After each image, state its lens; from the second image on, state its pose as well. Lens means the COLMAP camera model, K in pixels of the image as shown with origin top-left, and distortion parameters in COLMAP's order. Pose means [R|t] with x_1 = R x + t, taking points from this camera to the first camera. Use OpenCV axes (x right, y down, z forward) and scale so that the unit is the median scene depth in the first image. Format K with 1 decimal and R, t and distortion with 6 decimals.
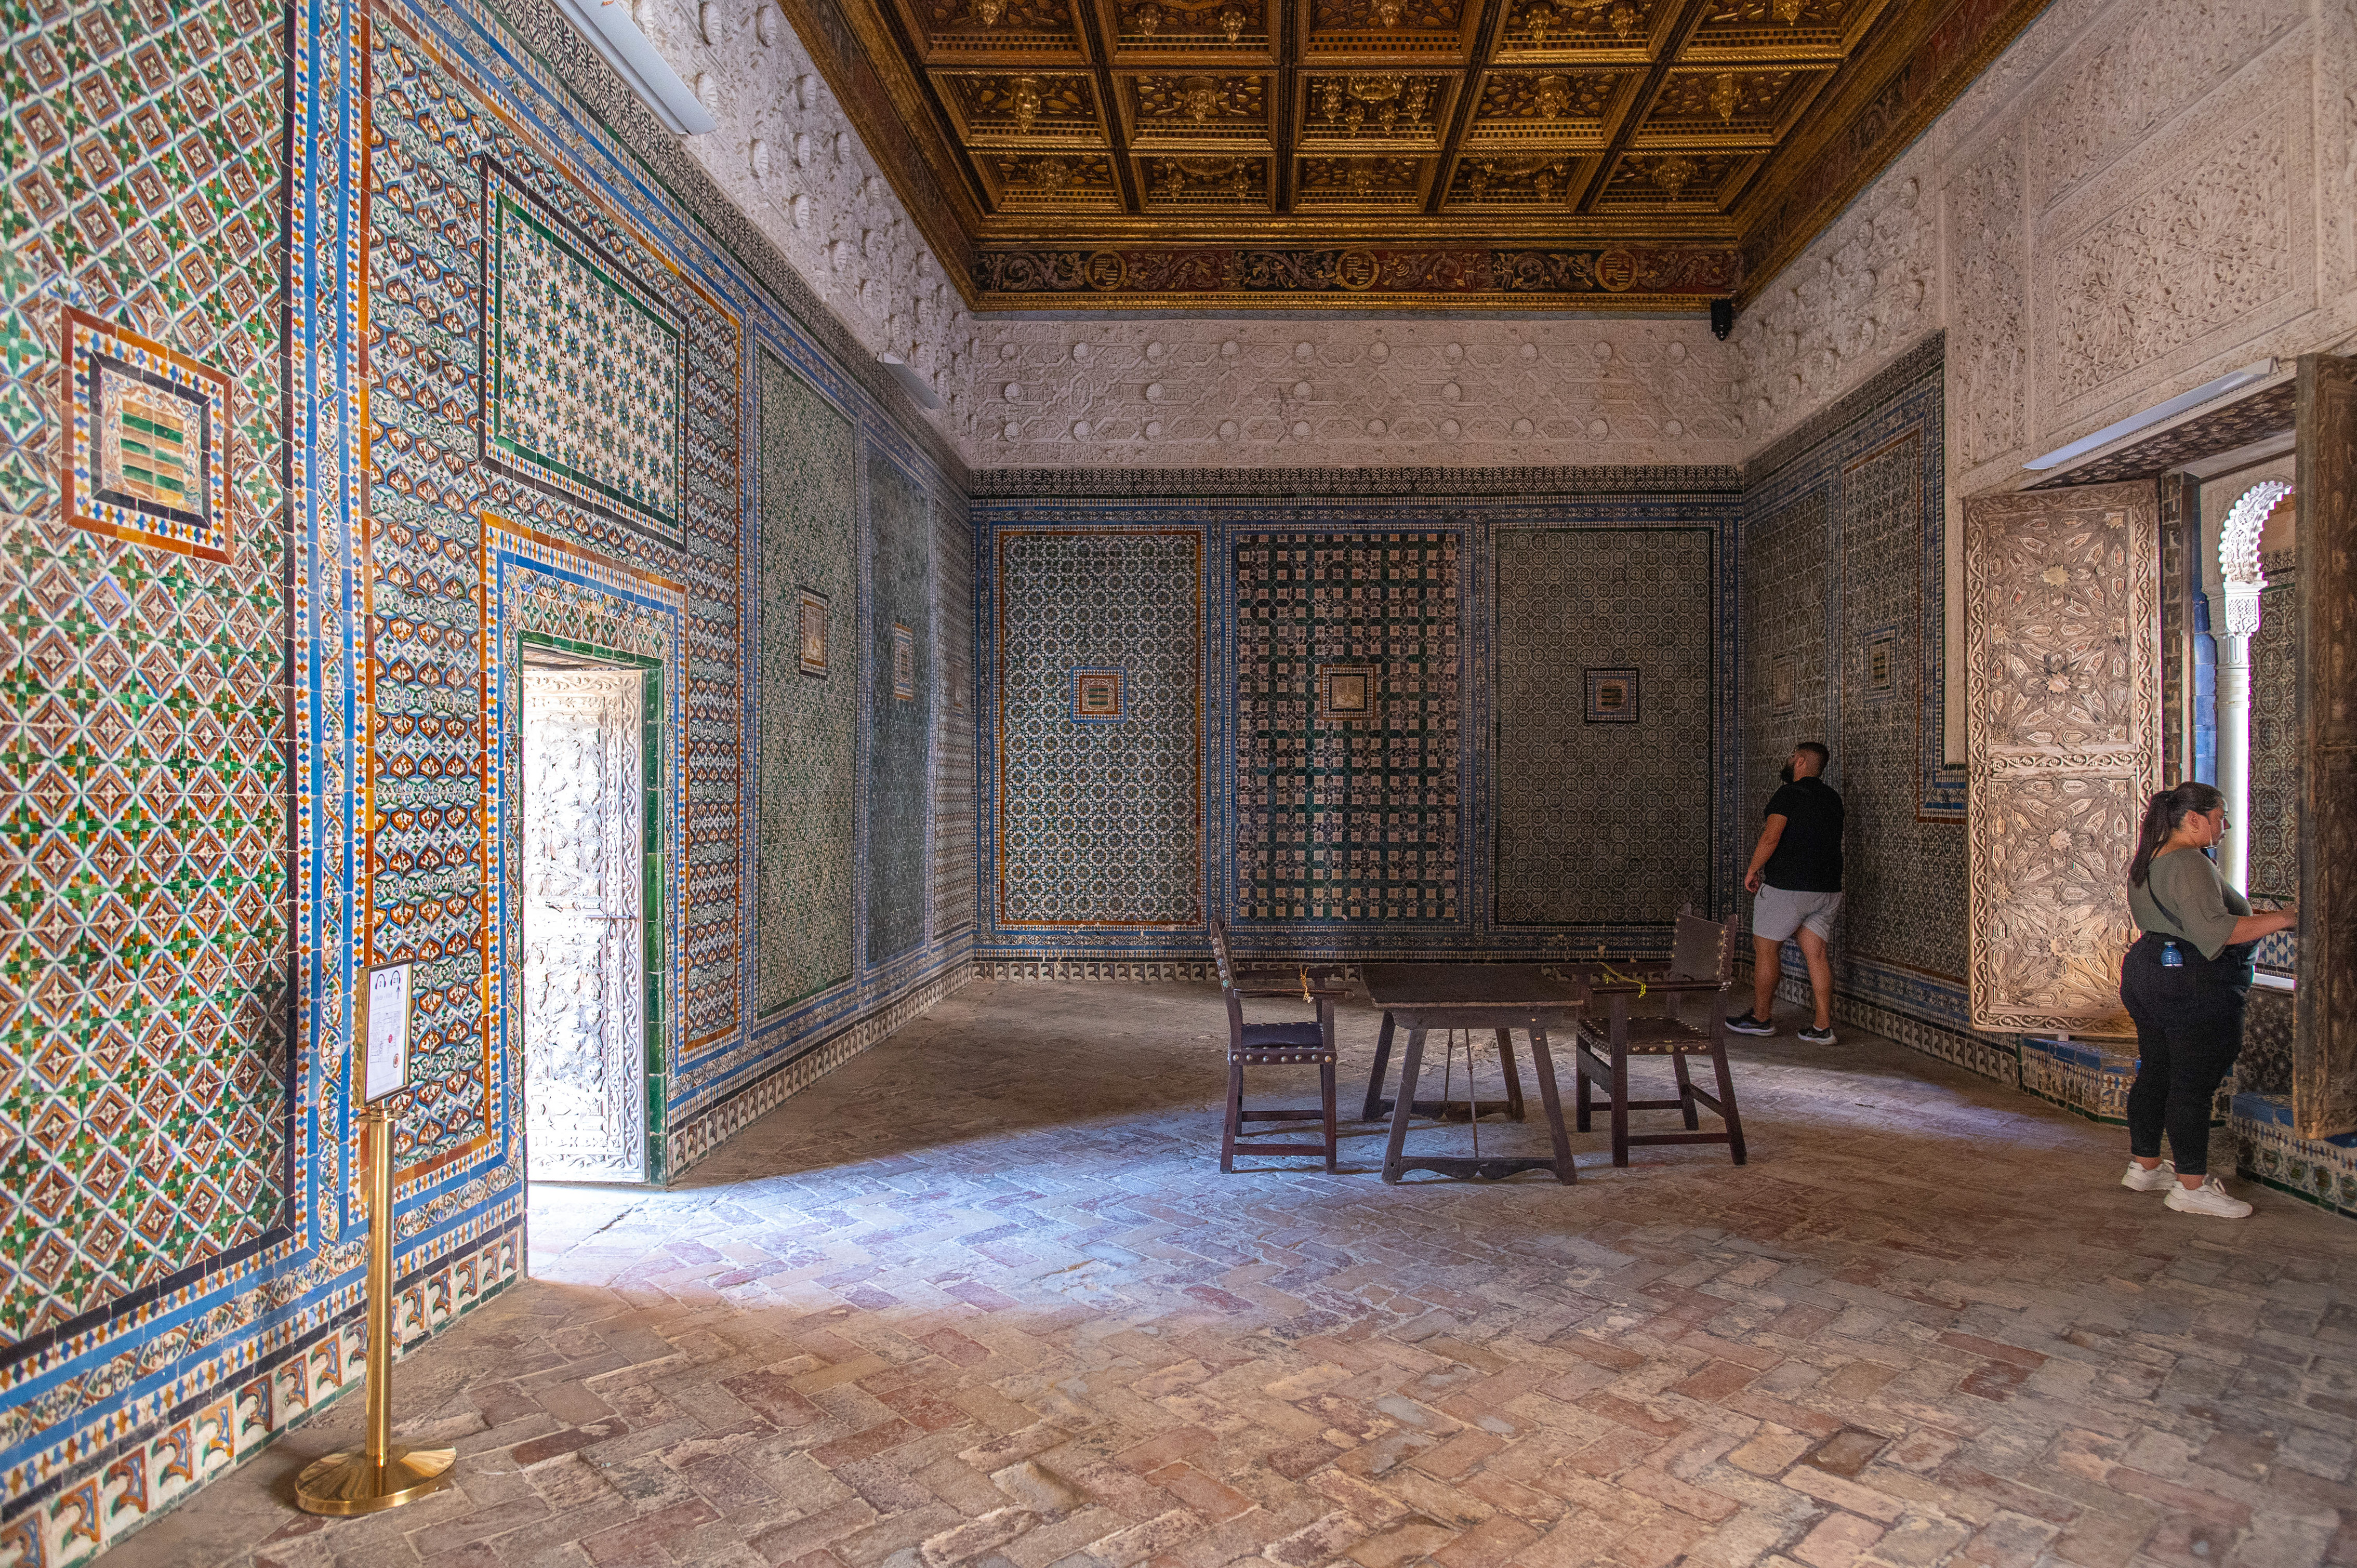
lens RADIAL K [[1583.5, 0, 1144.0], [0, 1583.5, 798.7], [0, 0, 1]] dist [-0.049792, 0.026176]
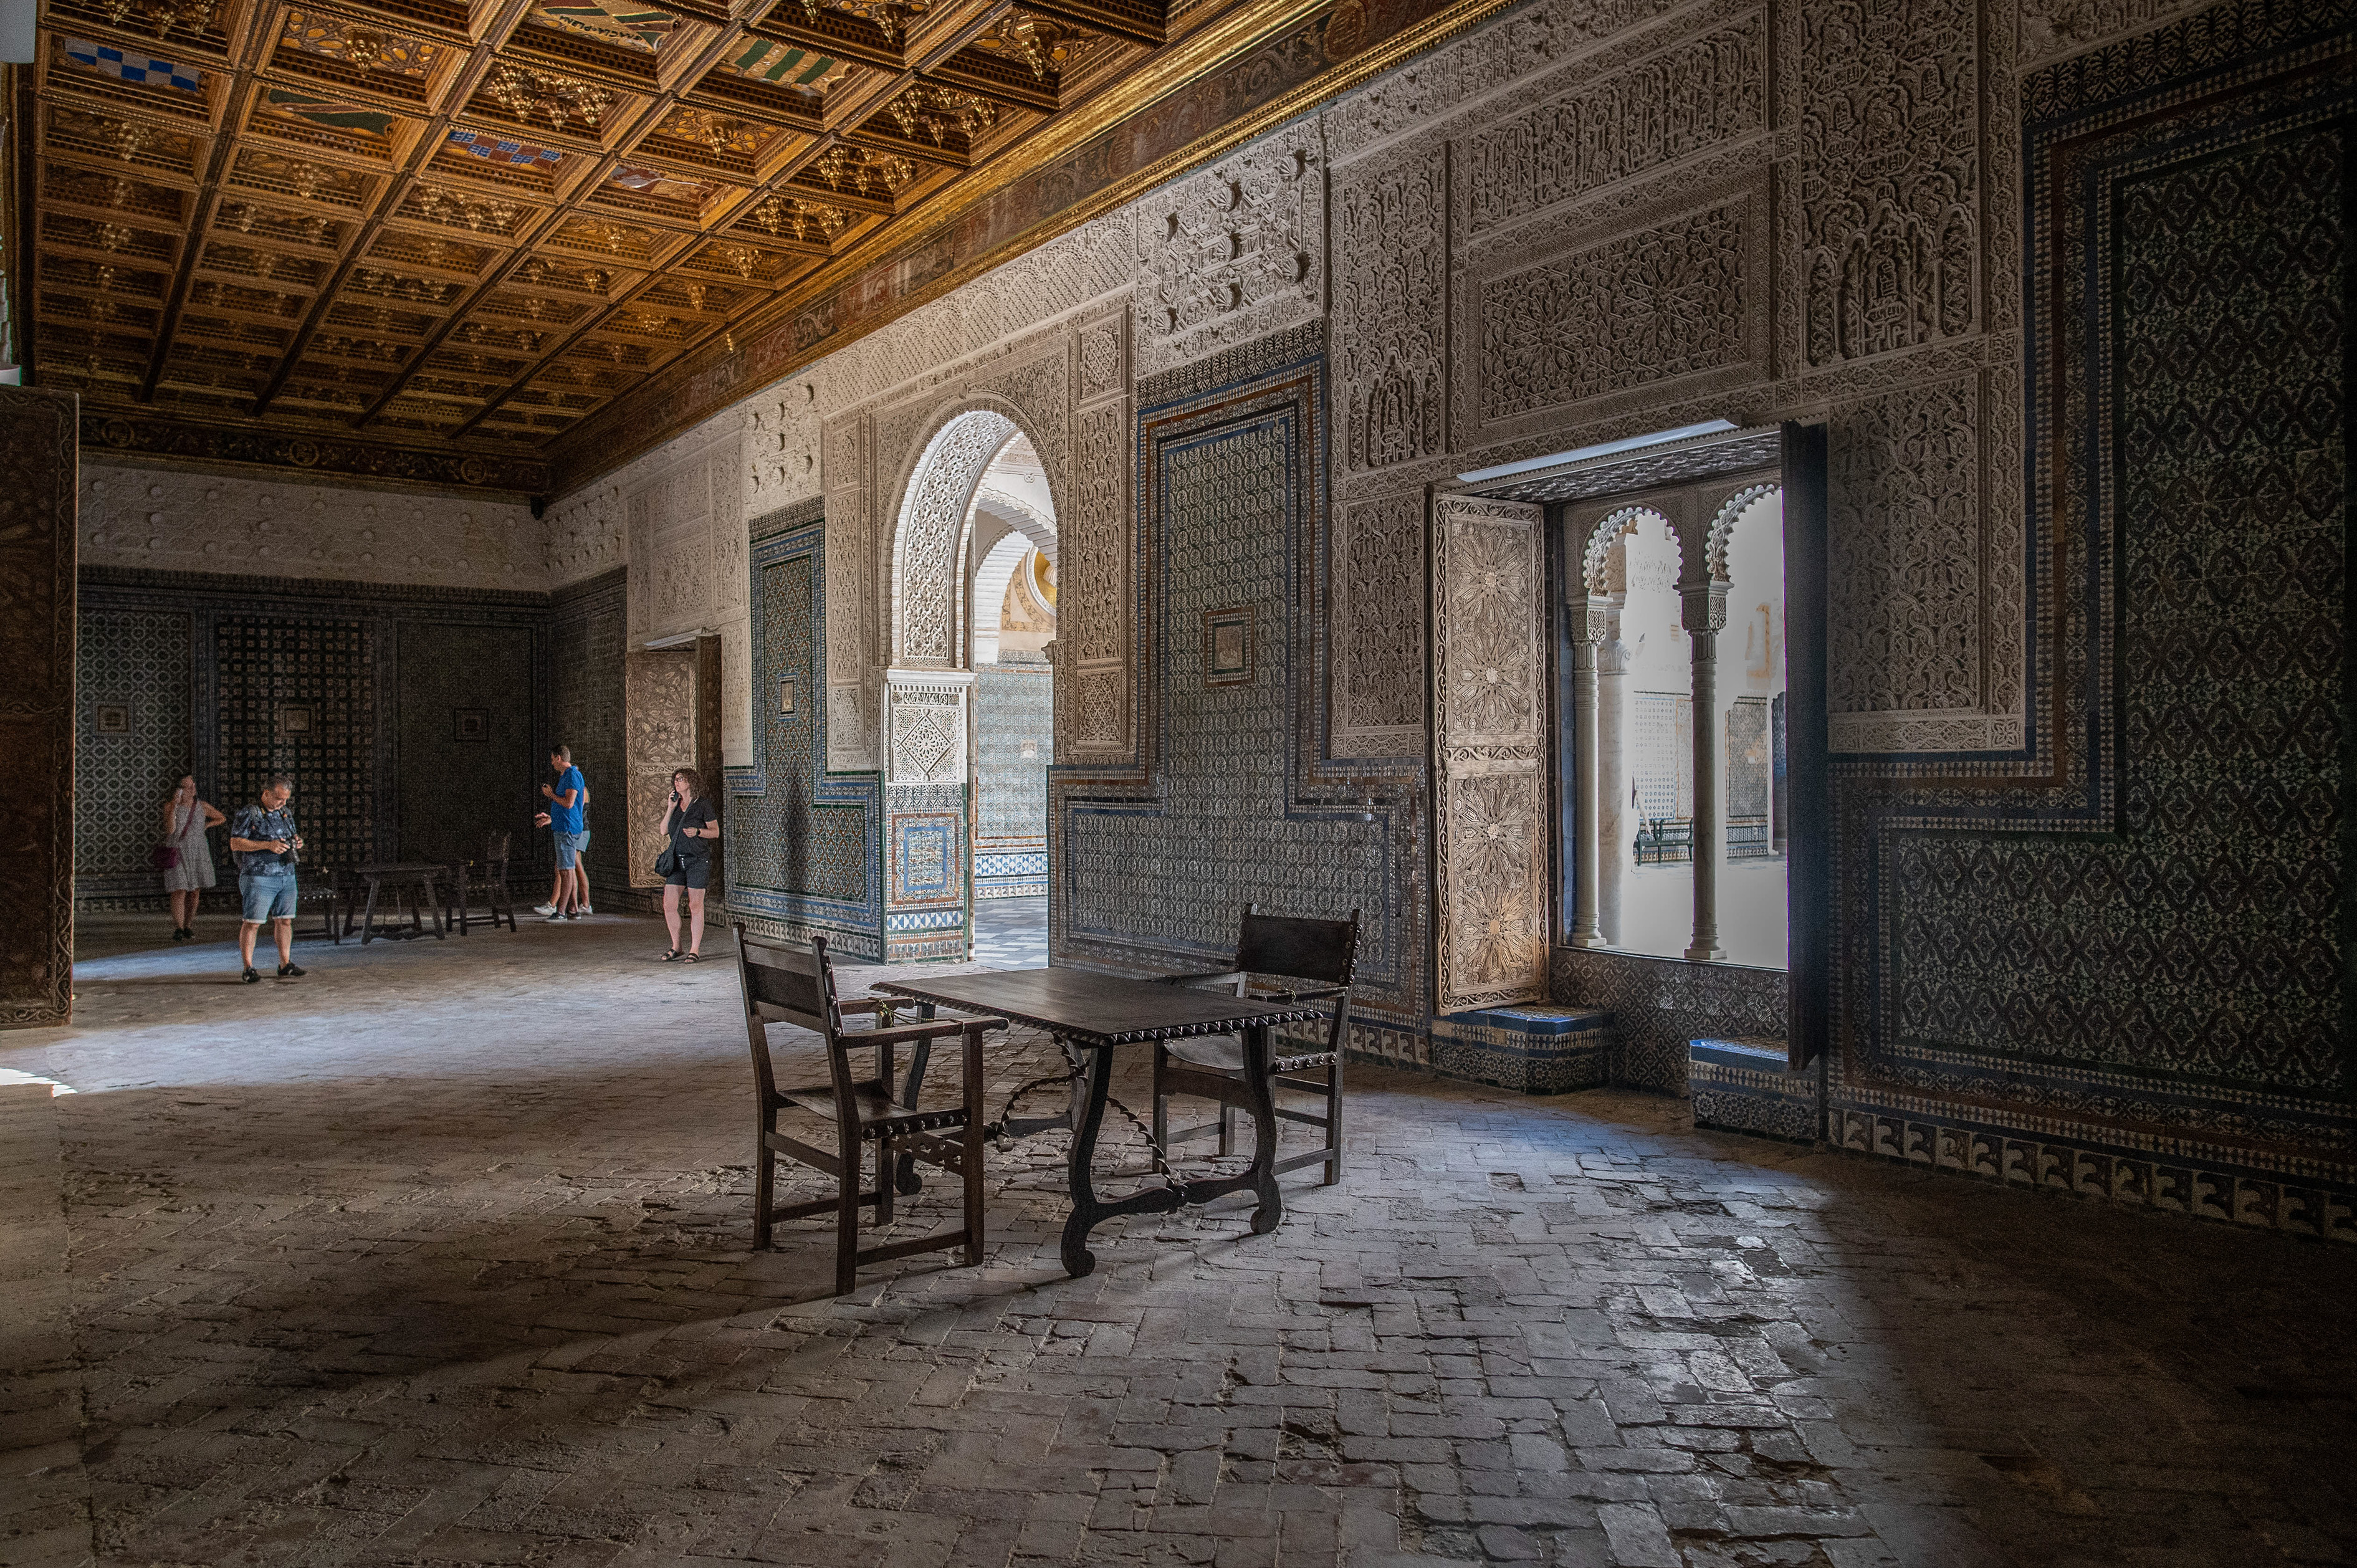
lens RADIAL K [[1583.6, 0, 1144.0], [0, 1583.6, 798.7], [0, 0, 1]] dist [-0.049792, 0.026176]
pose [[0.781348, -0.010710, 0.624004, -0.185871], [0.005703, 0.999934, 0.010022, 0.000147], [-0.624070, -0.004272, 0.781357, -0.746280]]
